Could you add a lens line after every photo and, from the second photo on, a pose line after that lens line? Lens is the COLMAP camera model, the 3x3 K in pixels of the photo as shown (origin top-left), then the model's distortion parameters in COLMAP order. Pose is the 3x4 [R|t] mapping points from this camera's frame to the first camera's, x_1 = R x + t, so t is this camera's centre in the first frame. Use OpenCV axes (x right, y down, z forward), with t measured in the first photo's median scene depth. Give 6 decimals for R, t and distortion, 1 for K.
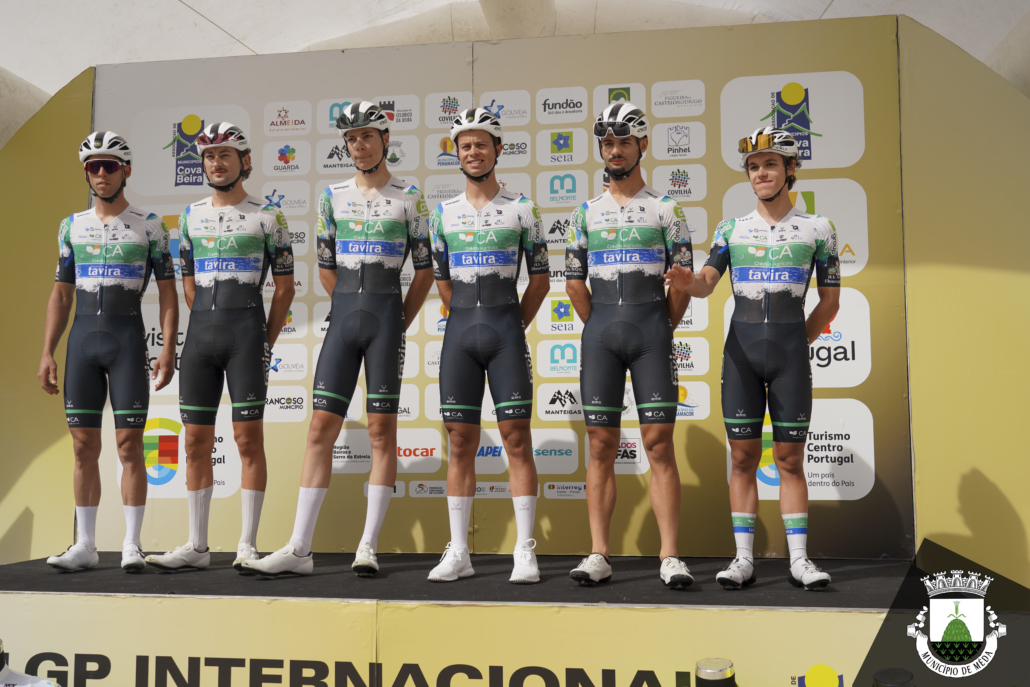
lens RADIAL K [[1136.0, 0, 519.4], [0, 1136.0, 357.1], [0, 0, 1]] dist [0.024722, 0.000000]
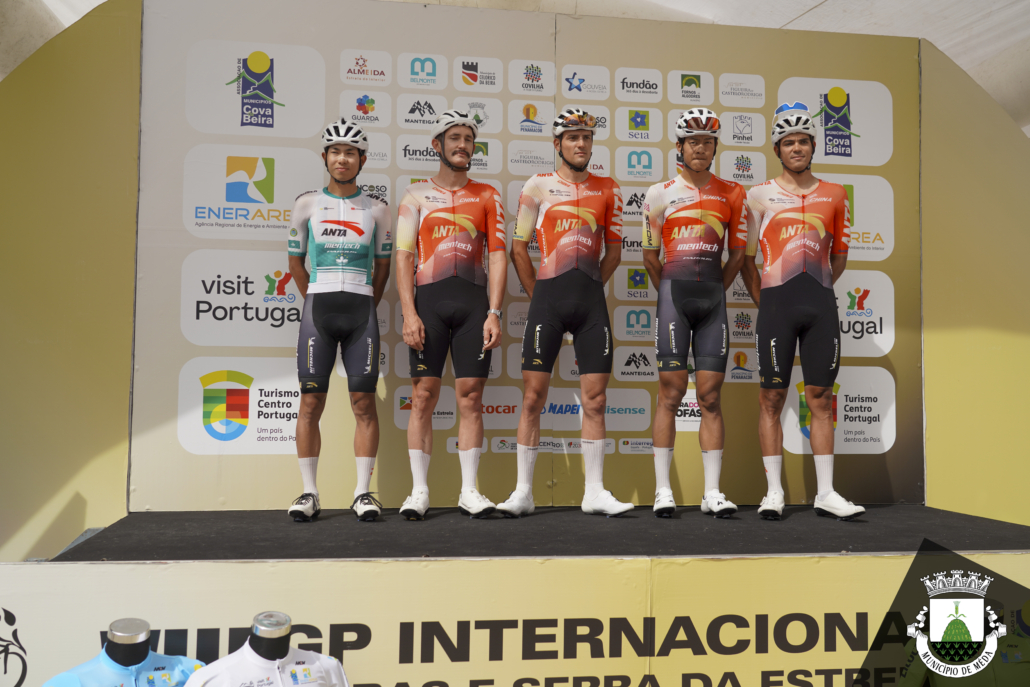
lens RADIAL K [[1028.5, 0, 507.5], [0, 1028.5, 350.6], [0, 0, 1]] dist [0.034387, 0.000000]
pose [[0.947111, 0.026831, 0.319784, -0.392494], [-0.037262, 0.998953, 0.026544, 0.005886], [-0.318737, -0.037056, 0.947119, 0.119565]]
